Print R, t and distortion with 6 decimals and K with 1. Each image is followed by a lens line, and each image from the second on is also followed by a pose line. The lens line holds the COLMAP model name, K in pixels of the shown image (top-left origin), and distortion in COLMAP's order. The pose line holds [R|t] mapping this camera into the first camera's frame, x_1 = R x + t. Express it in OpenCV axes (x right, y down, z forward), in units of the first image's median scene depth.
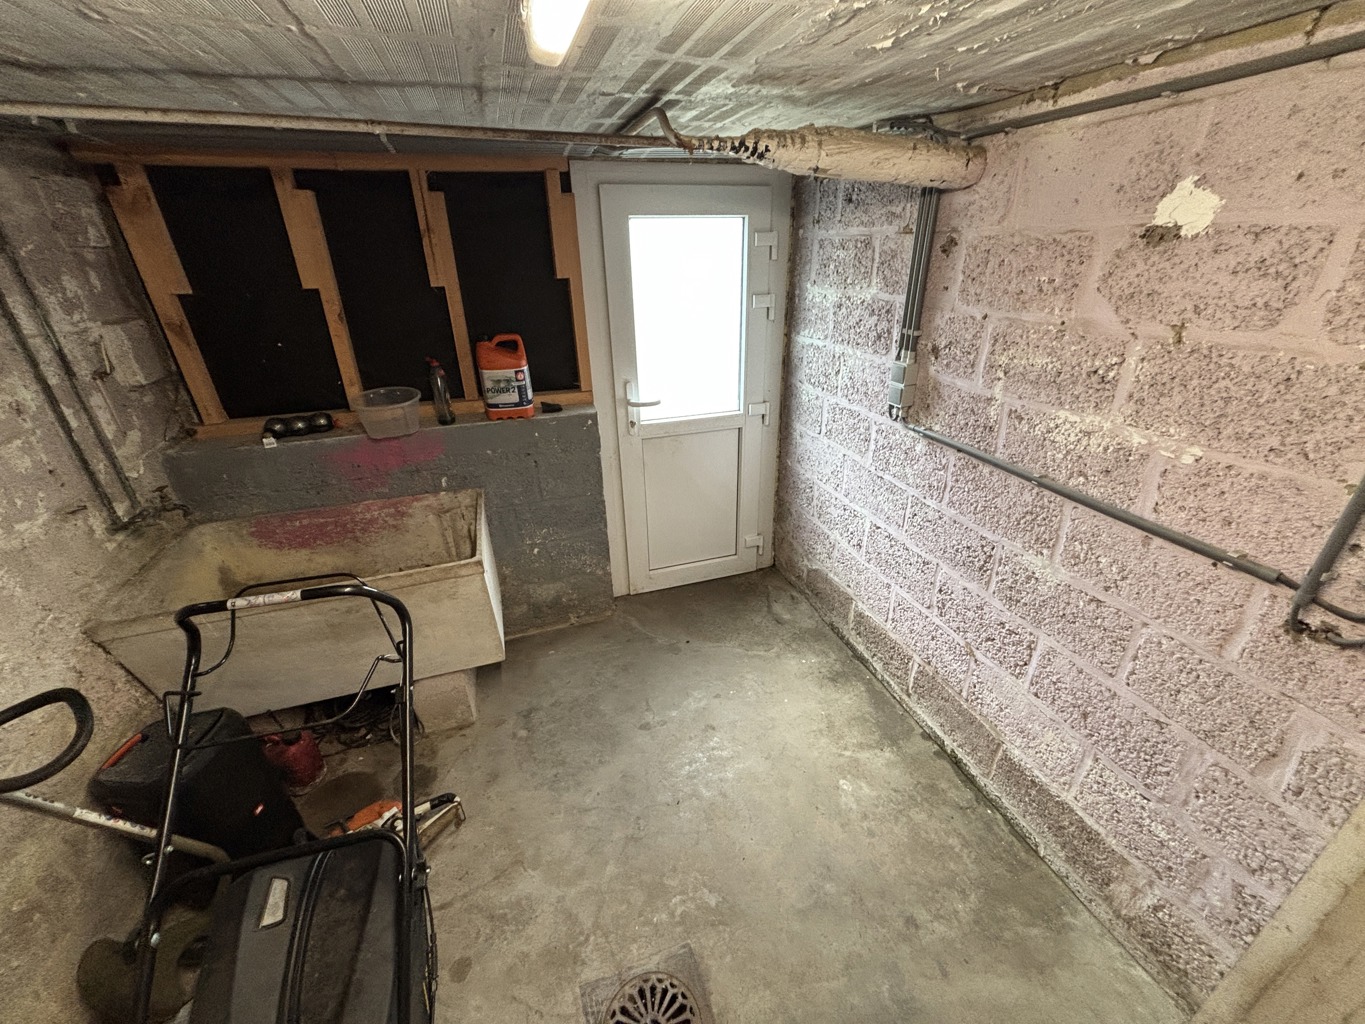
lens RADIAL K [[552.1, 0, 680.9], [0, 552.1, 515.7], [0, 0, 1]] dist [0.007958, -0.001198]
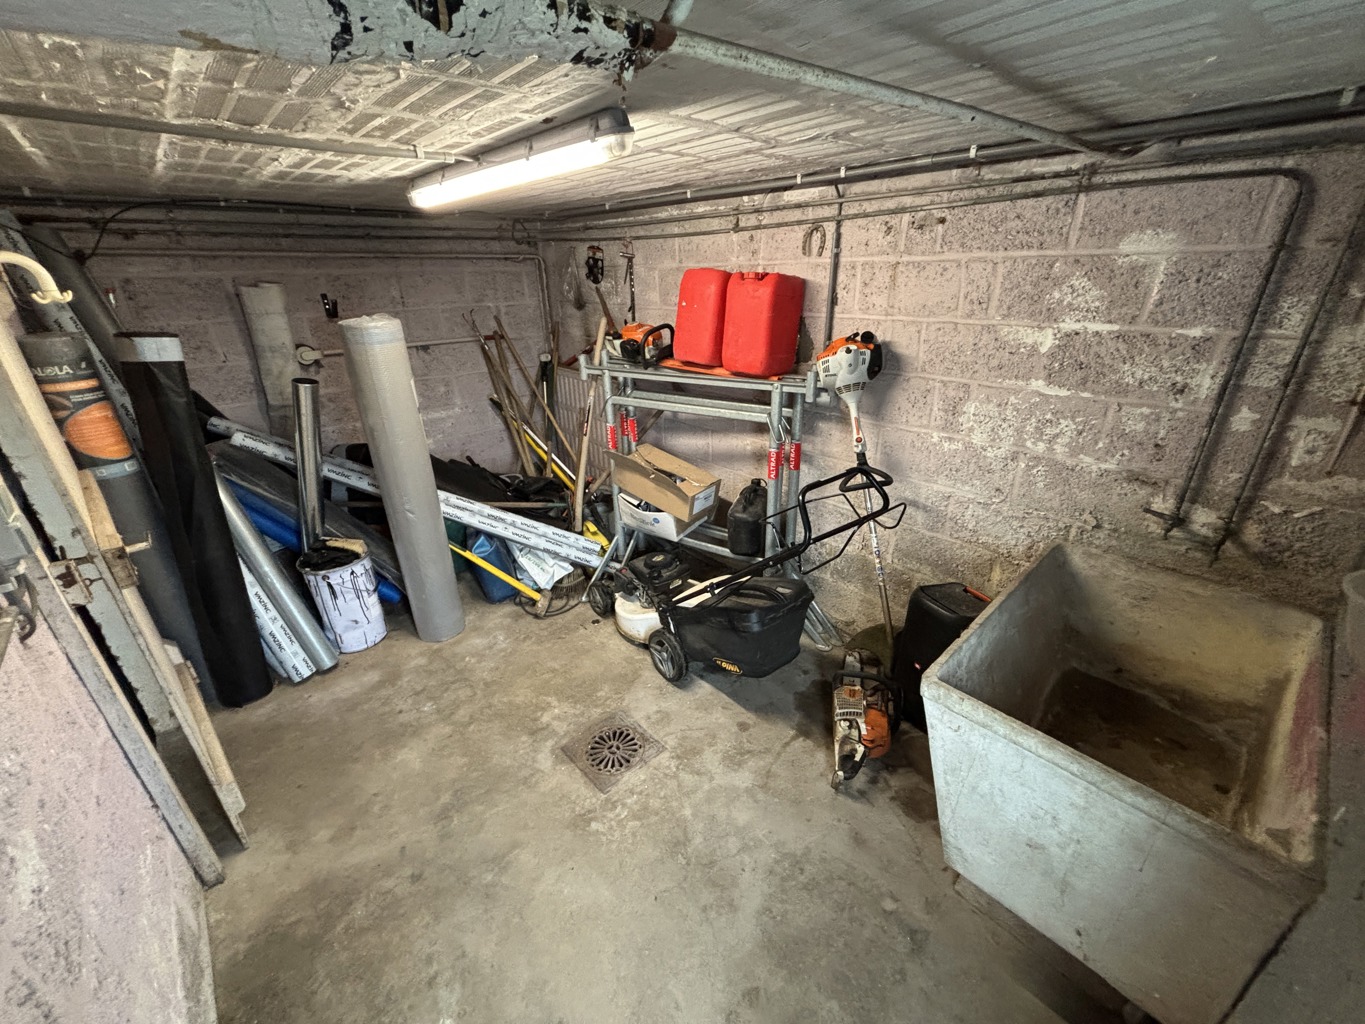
lens RADIAL K [[552.1, 0, 683.0], [0, 552.1, 510.9], [0, 0, 1]] dist [0.007958, -0.001198]
pose [[-0.913378, 0.190675, -0.359700, 0.173020], [-0.151762, 0.660384, 0.735433, -0.602869], [0.377769, 0.726317, -0.574243, 1.226656]]
